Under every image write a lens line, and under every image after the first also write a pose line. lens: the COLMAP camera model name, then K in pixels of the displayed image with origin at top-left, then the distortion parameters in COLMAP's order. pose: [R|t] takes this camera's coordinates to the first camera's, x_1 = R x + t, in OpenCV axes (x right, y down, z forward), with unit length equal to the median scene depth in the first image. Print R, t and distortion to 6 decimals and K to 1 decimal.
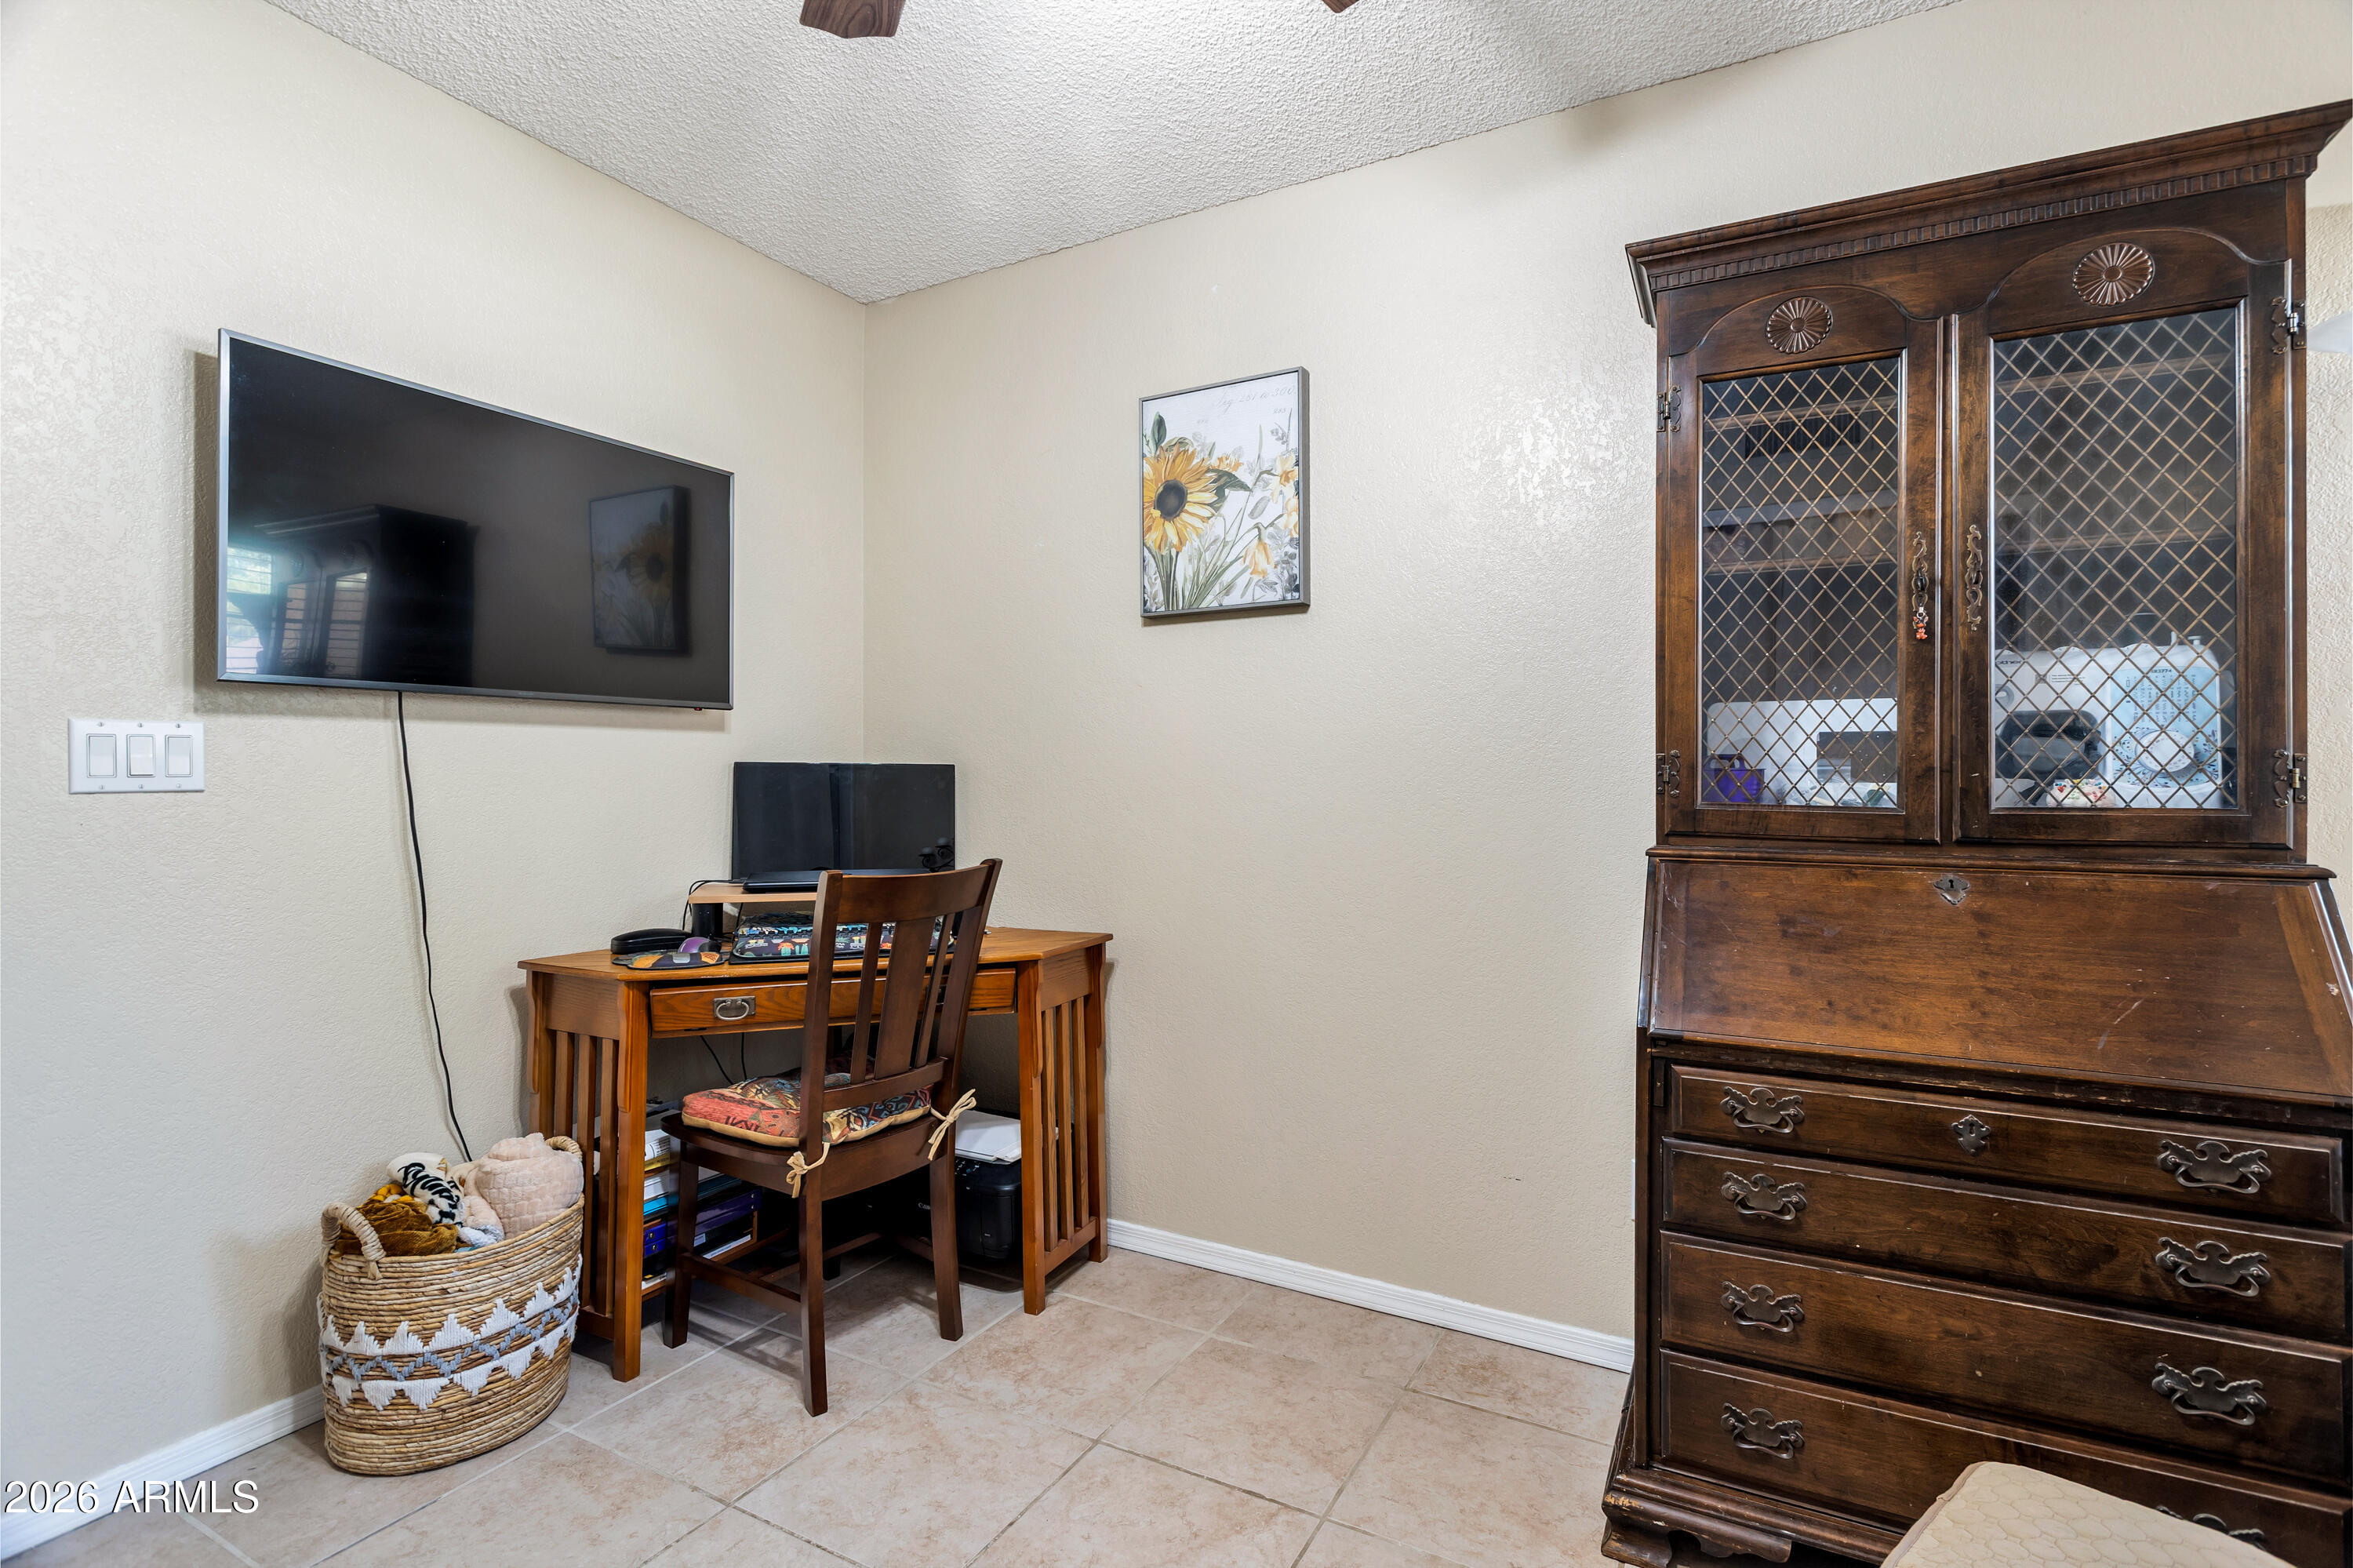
lens RADIAL K [[1122.3, 0, 1181.6], [0, 1122.3, 769.0], [0, 0, 1]] dist [0.002866, 0.000683]
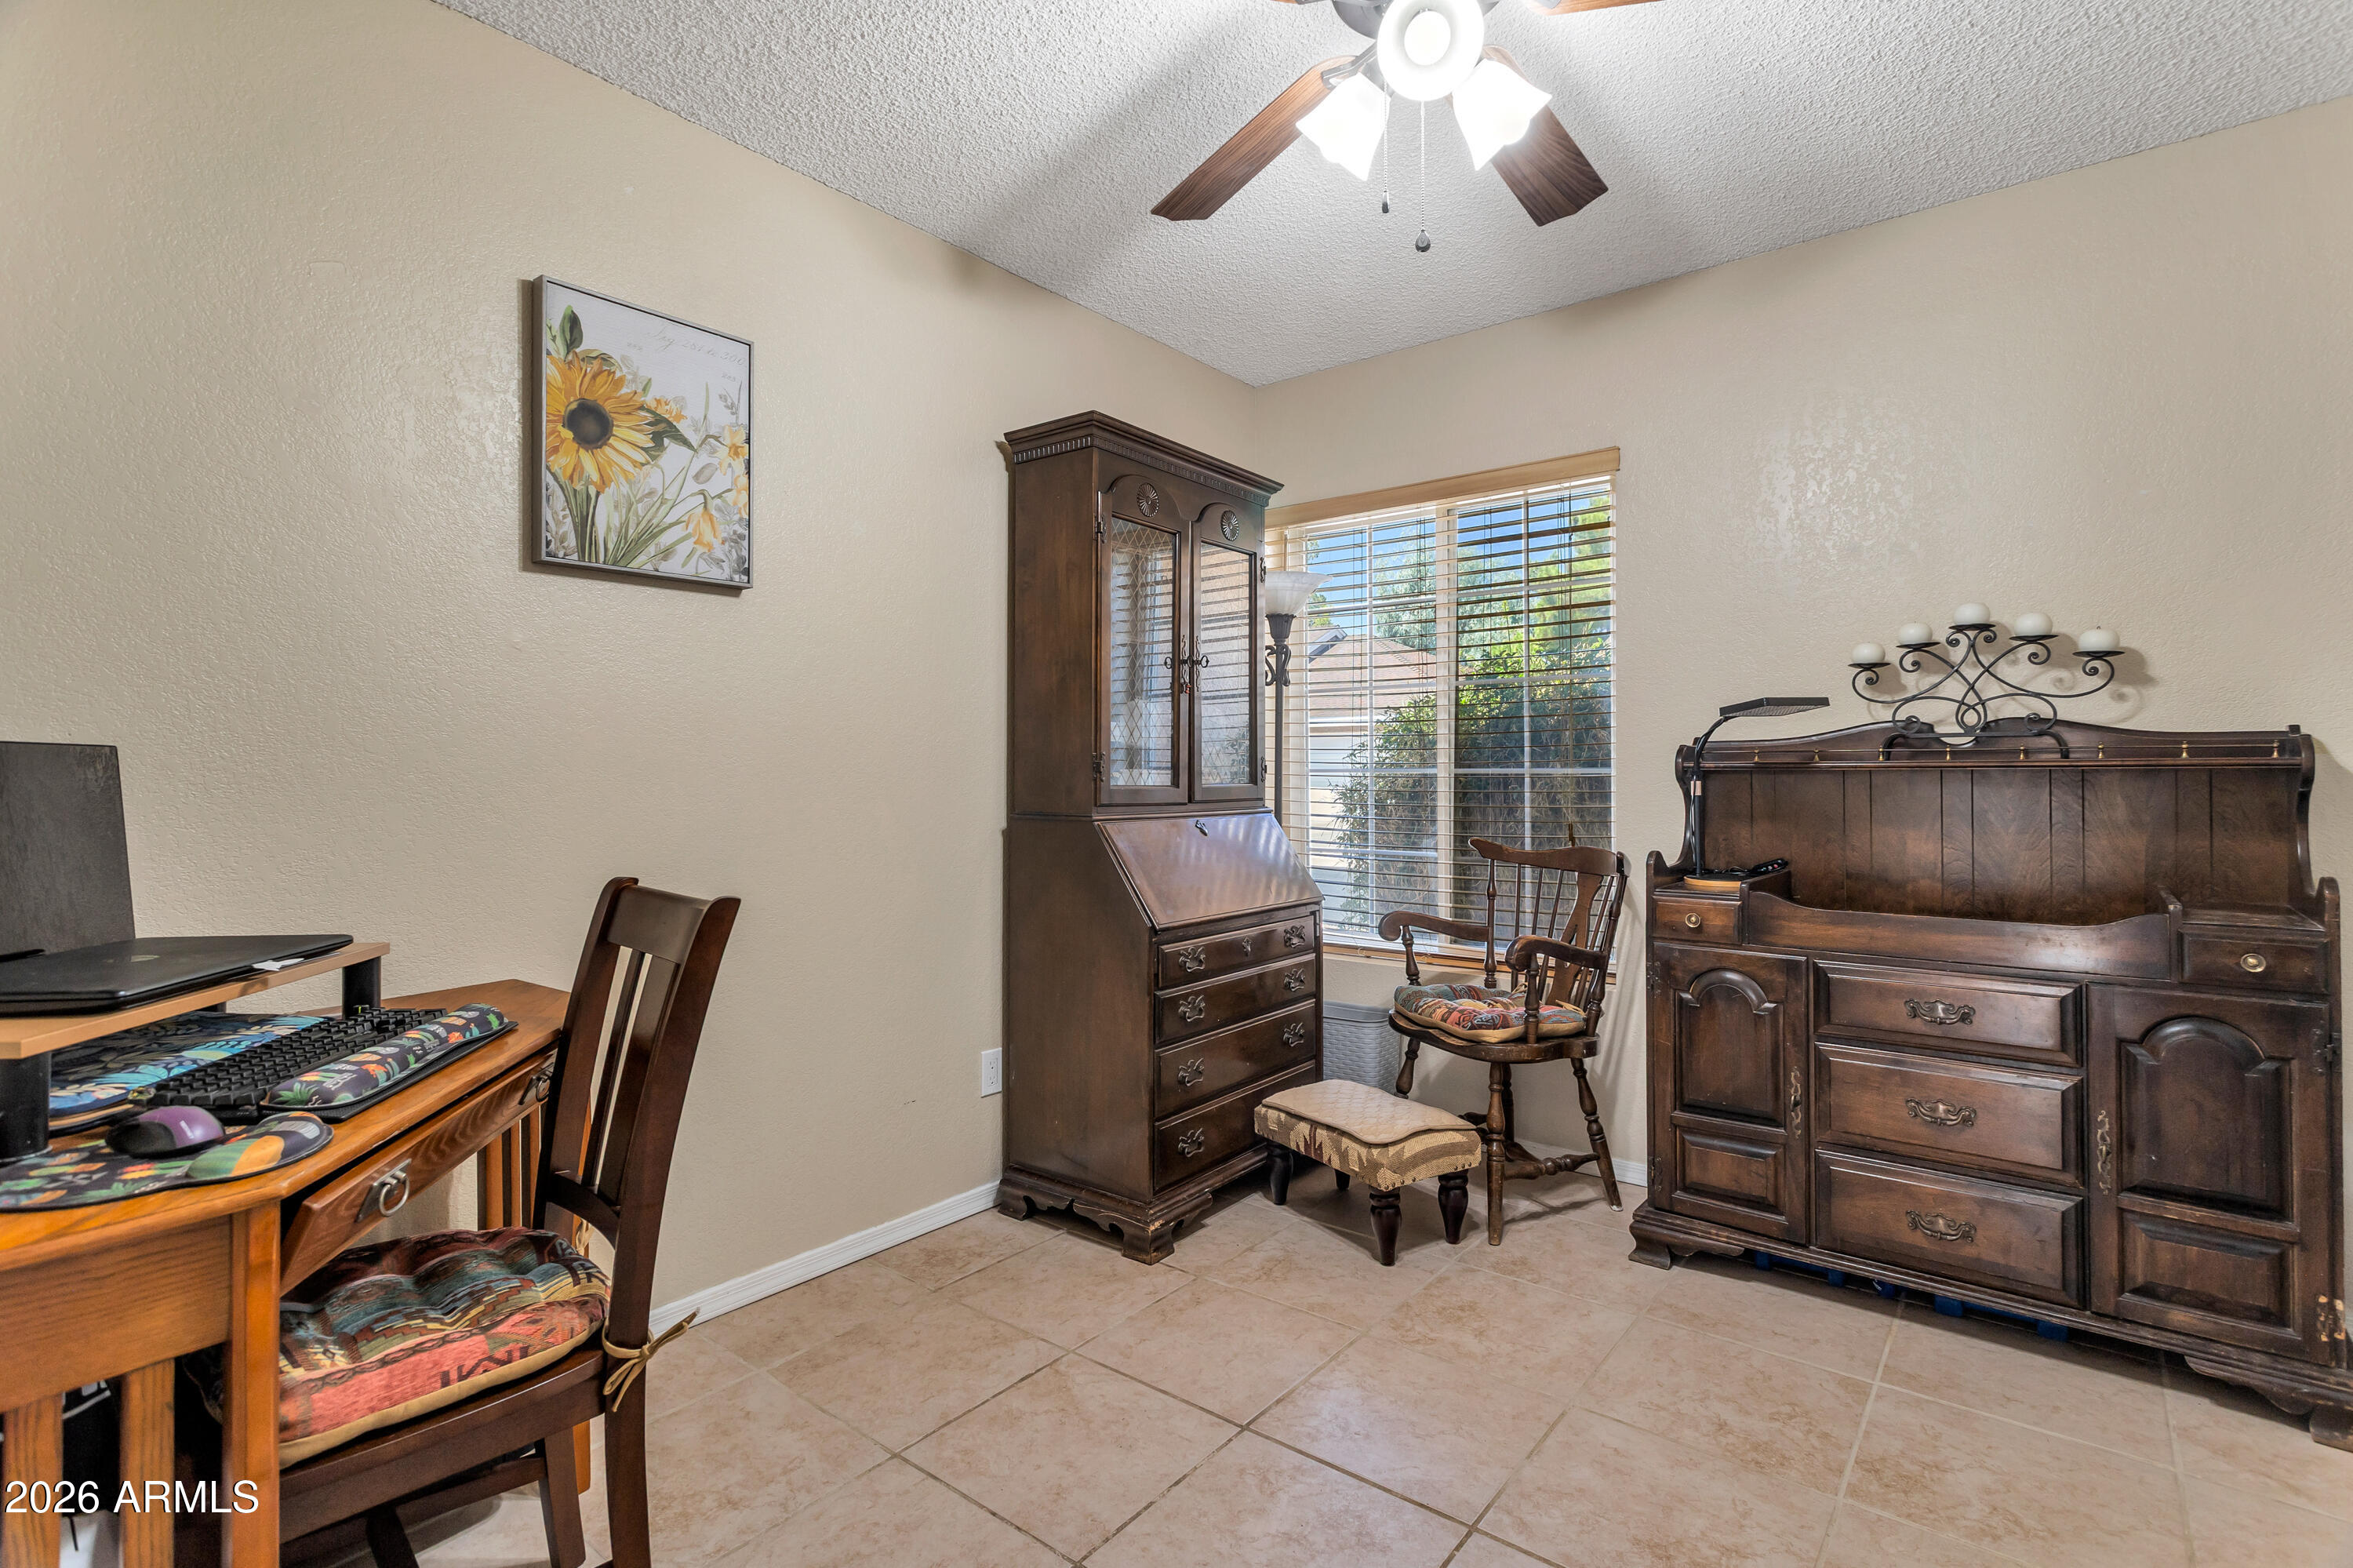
lens RADIAL K [[1122.3, 0, 1183.0], [0, 1122.3, 781.9], [0, 0, 1]] dist [0.002866, 0.000683]
pose [[0.164273, -0.007540, 0.986386, -0.762359], [-0.001840, 0.999967, 0.007950, 0.009382], [-0.986413, -0.003121, 0.164254, 0.464603]]
